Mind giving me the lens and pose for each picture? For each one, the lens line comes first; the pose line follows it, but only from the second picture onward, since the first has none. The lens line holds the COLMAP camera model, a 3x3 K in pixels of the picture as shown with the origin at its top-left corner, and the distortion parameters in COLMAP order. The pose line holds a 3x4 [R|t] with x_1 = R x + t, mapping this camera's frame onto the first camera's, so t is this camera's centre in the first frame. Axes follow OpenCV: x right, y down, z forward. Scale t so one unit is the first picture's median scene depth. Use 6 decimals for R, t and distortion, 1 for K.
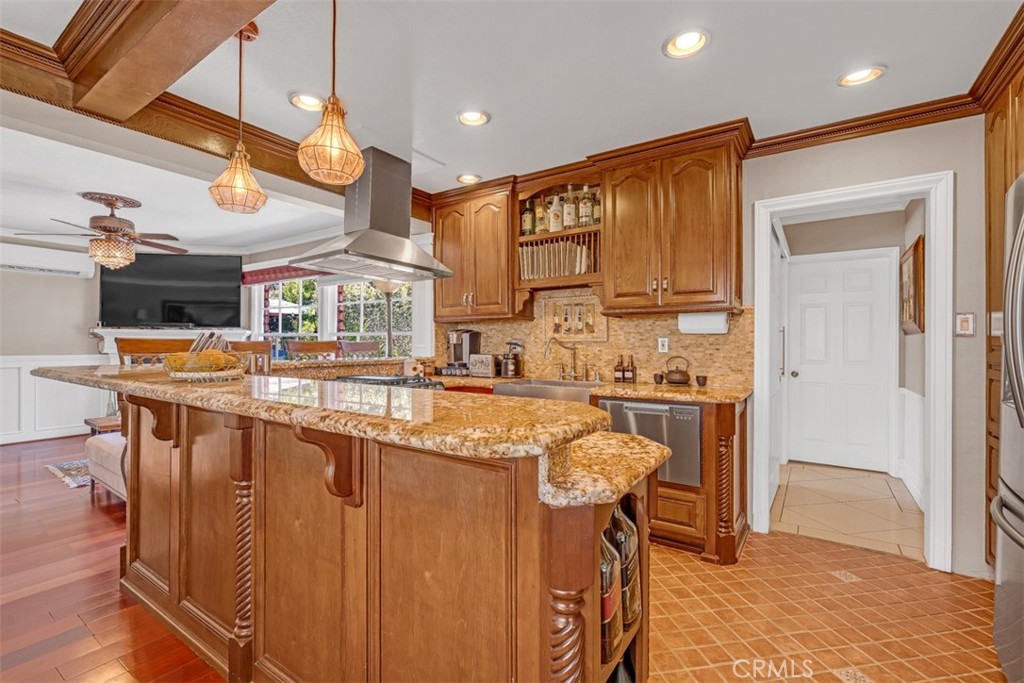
lens RADIAL K [[454.9, 0, 510.7], [0, 454.9, 336.4], [0, 0, 1]] dist [-0.003689, 0.000218]
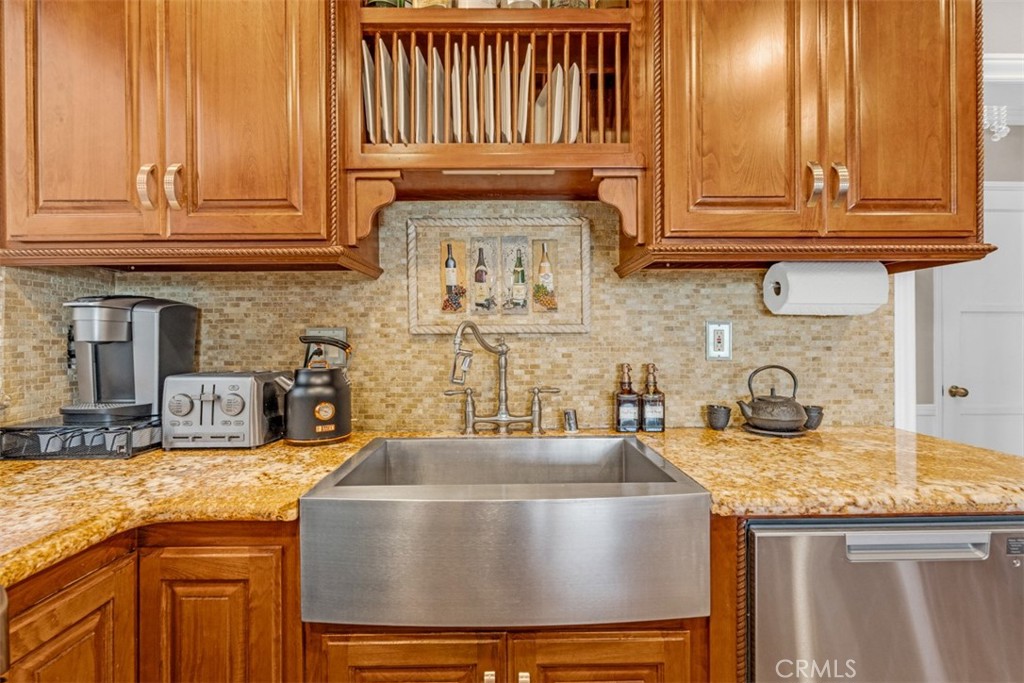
lens RADIAL K [[454.9, 0, 510.7], [0, 454.9, 336.4], [0, 0, 1]] dist [-0.003689, 0.000218]
pose [[0.821878, -0.004561, 0.569645, -0.078569], [-0.002708, 0.999925, 0.011913, 0.009261], [-0.569657, -0.011334, 0.821804, 0.672873]]
